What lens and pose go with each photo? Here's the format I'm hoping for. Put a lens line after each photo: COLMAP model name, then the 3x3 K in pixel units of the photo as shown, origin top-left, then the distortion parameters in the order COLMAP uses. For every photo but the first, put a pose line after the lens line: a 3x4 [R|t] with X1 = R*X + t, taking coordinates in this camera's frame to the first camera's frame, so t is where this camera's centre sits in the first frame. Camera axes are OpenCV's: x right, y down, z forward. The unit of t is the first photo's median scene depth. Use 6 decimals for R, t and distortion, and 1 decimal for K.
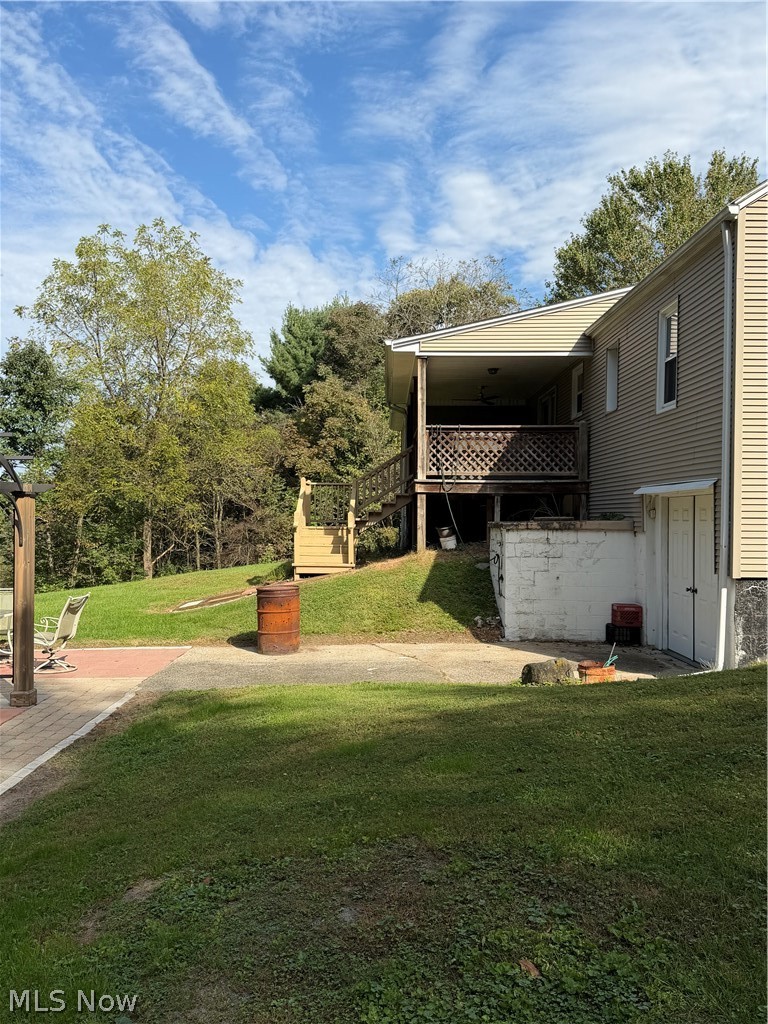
lens RADIAL K [[822.8, 0, 375.5], [0, 822.8, 512.2], [0, 0, 1]] dist [0.014894, -0.006669]
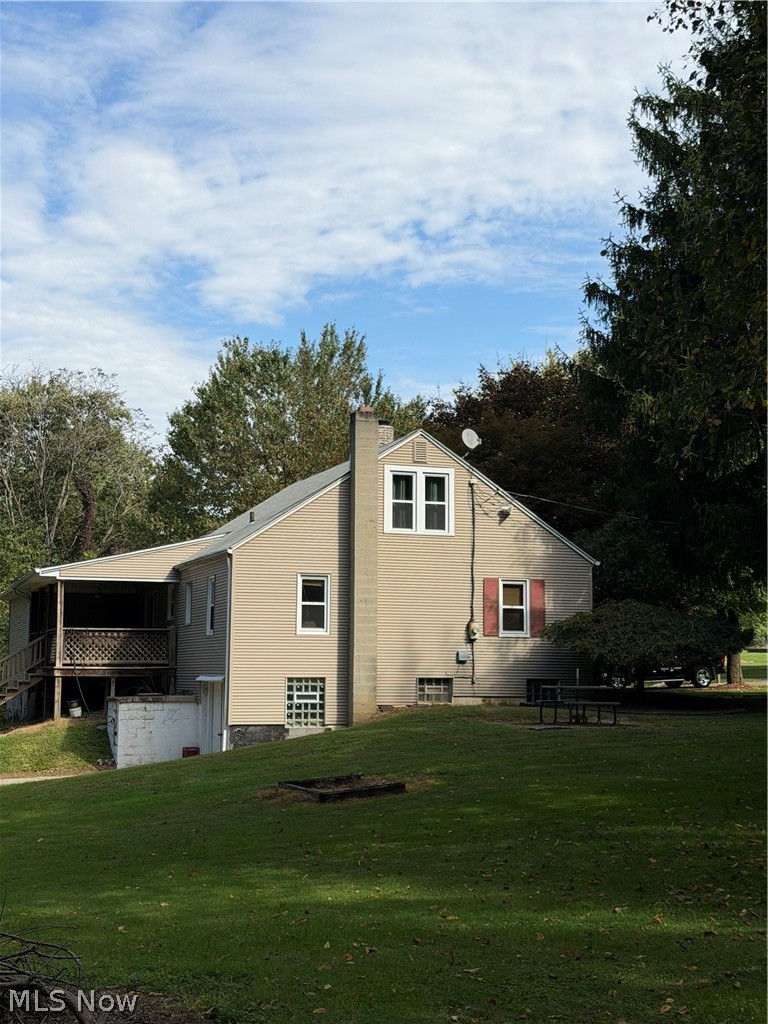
lens RADIAL K [[1484.7, 0, 379.9], [0, 1484.7, 504.7], [0, 0, 1]] dist [0.107172, 0.000000]
pose [[0.944518, 0.030943, 0.327000, -0.270749], [0.003058, 0.994681, -0.102956, -0.050931], [-0.328446, 0.098244, 0.939399, -1.614270]]
